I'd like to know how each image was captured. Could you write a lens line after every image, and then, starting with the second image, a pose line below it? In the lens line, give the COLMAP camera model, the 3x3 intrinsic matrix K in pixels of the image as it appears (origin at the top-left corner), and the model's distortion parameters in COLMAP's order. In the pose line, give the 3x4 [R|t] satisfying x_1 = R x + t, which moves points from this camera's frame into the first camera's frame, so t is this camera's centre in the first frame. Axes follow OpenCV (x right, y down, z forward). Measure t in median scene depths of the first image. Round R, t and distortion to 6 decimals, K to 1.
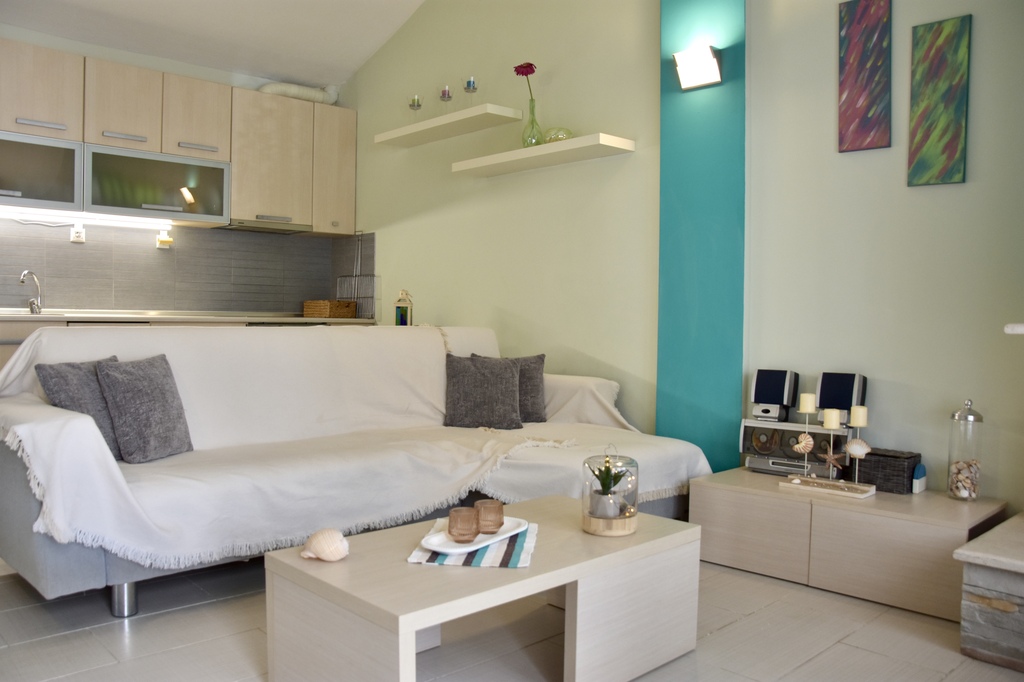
lens RADIAL K [[816.4, 0, 512.0], [0, 816.4, 341.0], [0, 0, 1]] dist [-0.151489, 0.135433]
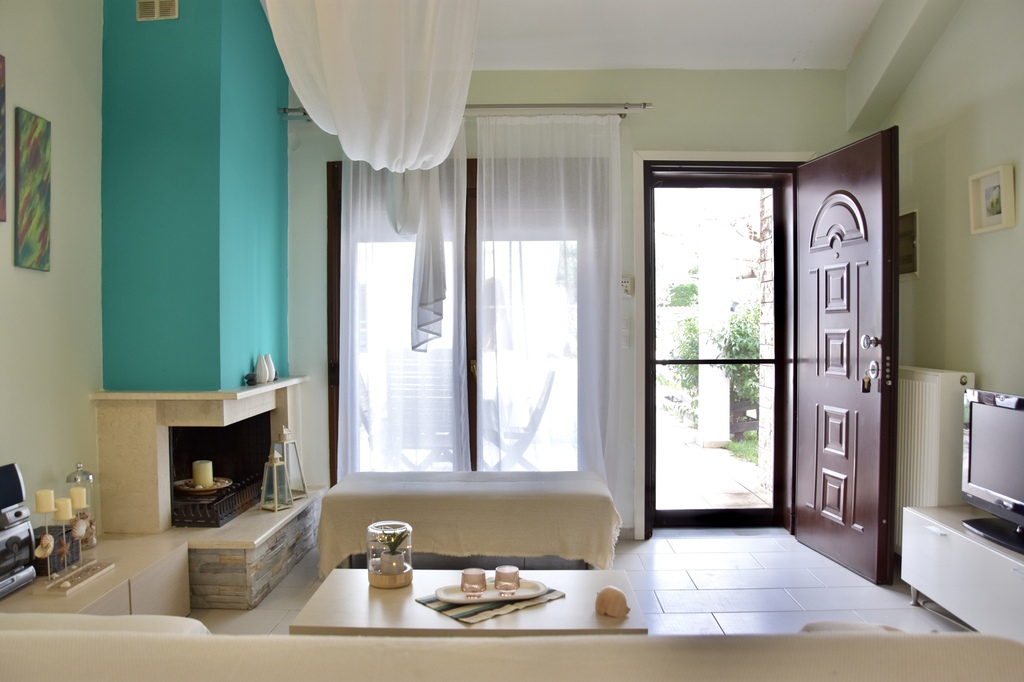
lens RADIAL K [[816.4, 0, 512.0], [0, 816.4, 341.0], [0, 0, 1]] dist [-0.151489, 0.135433]
pose [[-0.709263, -0.022657, 0.704580, -0.603477], [0.014881, 0.998779, 0.047098, -0.132105], [-0.704787, 0.043890, -0.708060, 1.195839]]
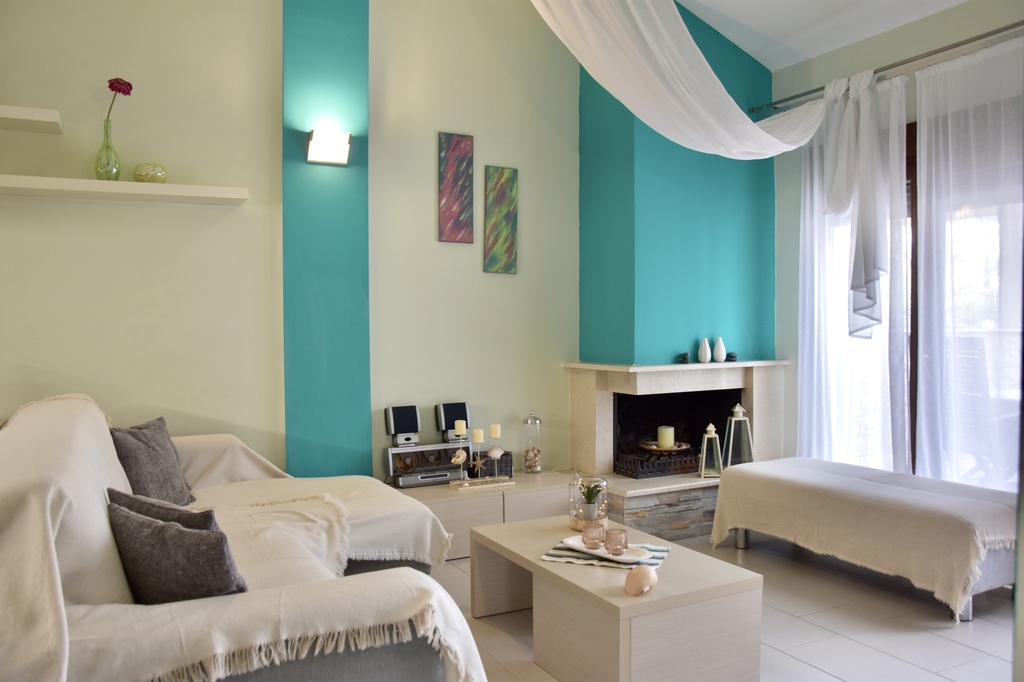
lens RADIAL K [[816.4, 0, 512.0], [0, 816.4, 341.0], [0, 0, 1]] dist [-0.151489, 0.135433]
pose [[0.279572, -0.036889, 0.959416, -0.903189], [0.035237, 0.998983, 0.028142, -0.102521], [-0.959478, 0.025939, 0.280587, 0.496687]]
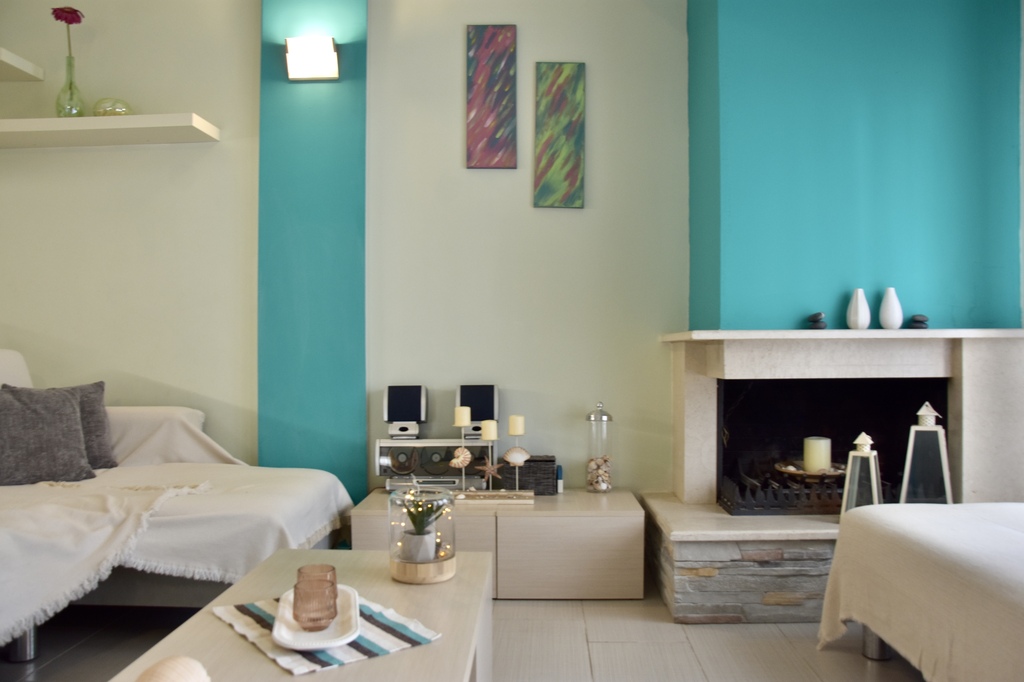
lens RADIAL K [[816.4, 0, 512.0], [0, 816.4, 341.0], [0, 0, 1]] dist [-0.151489, 0.135433]
pose [[0.714711, -0.007946, 0.699375, -0.275959], [0.030791, 0.999323, -0.020112, 0.006392], [-0.698742, 0.035909, 0.714472, 0.227151]]
